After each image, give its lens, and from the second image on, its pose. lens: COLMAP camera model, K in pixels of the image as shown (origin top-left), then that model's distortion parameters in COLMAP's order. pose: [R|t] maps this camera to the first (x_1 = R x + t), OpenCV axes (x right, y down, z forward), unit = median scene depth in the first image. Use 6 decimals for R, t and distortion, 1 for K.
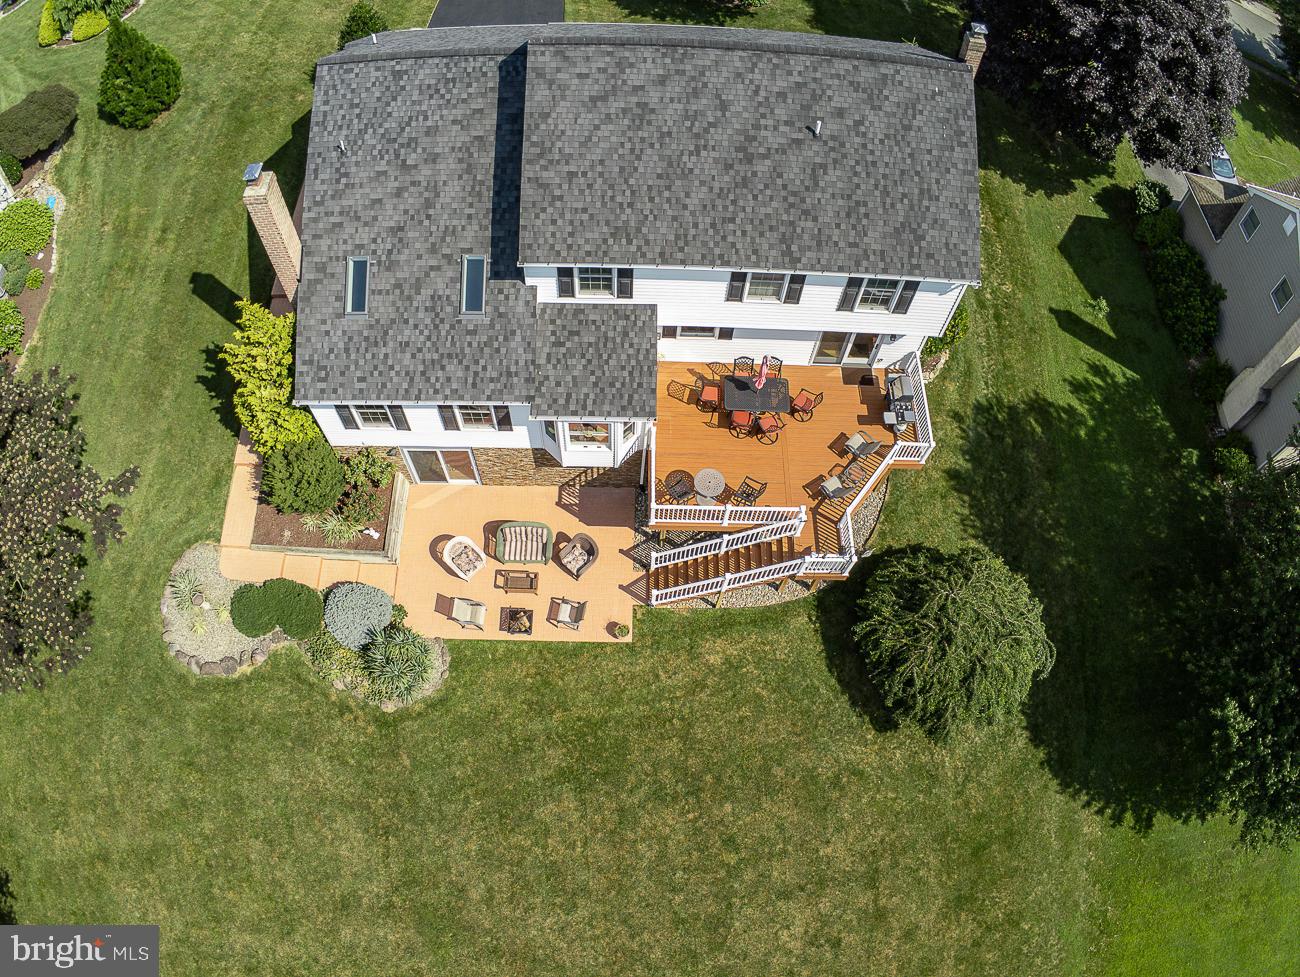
lens RADIAL K [[892.7, 0, 659.5], [0, 892.7, 500.0], [0, 0, 1]] dist [-0.239301, 0.021177]
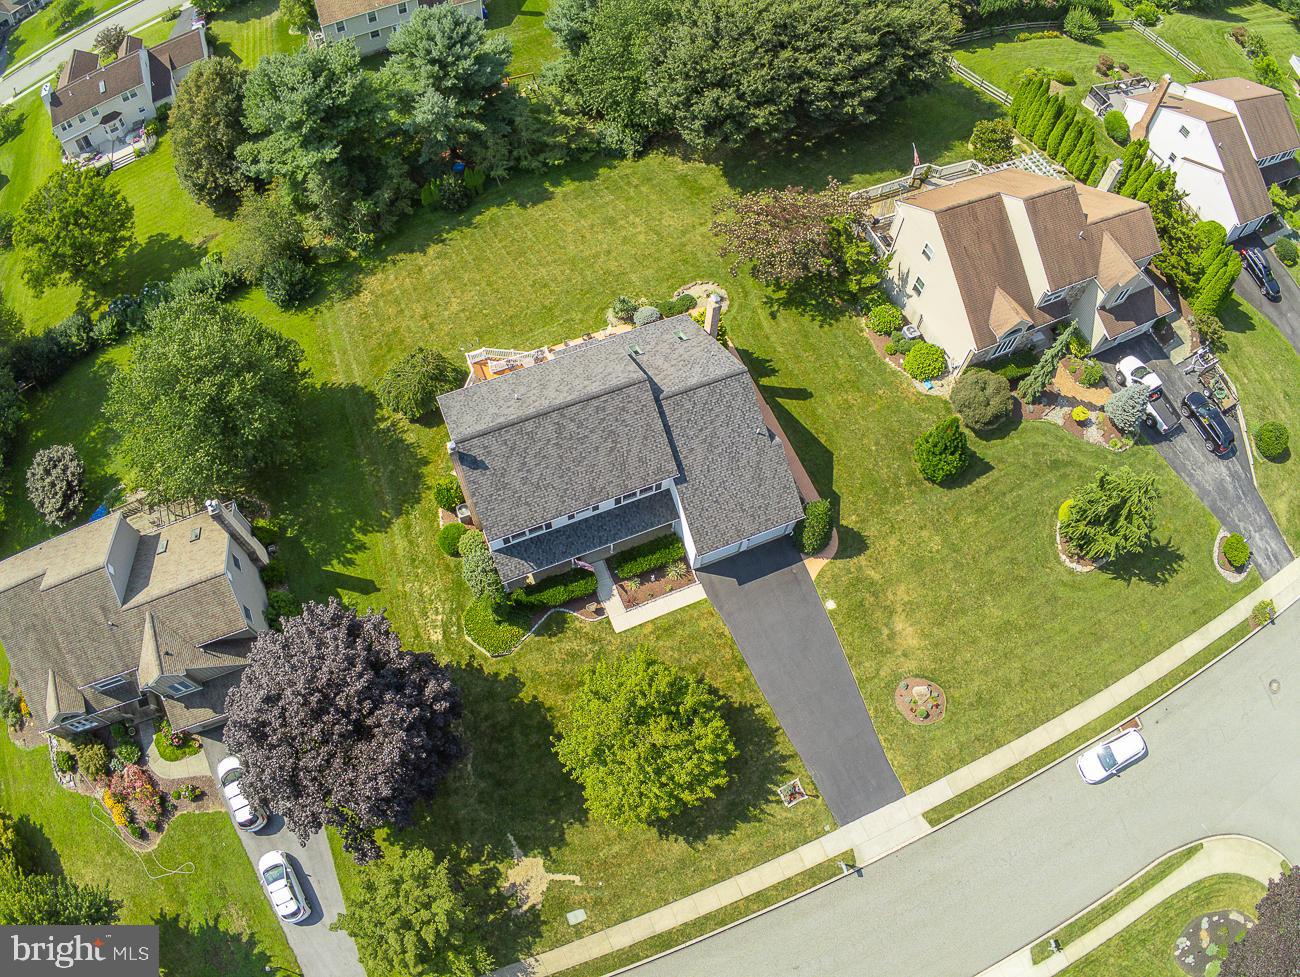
lens RADIAL K [[892.7, 0, 652.1], [0, 892.7, 487.7], [0, 0, 1]] dist [-0.239301, 0.021177]
pose [[-0.921731, 0.306364, -0.237809, 0.409574], [-0.374321, -0.542332, 0.752170, -2.097338], [0.101466, 0.782315, 0.614563, -0.215030]]
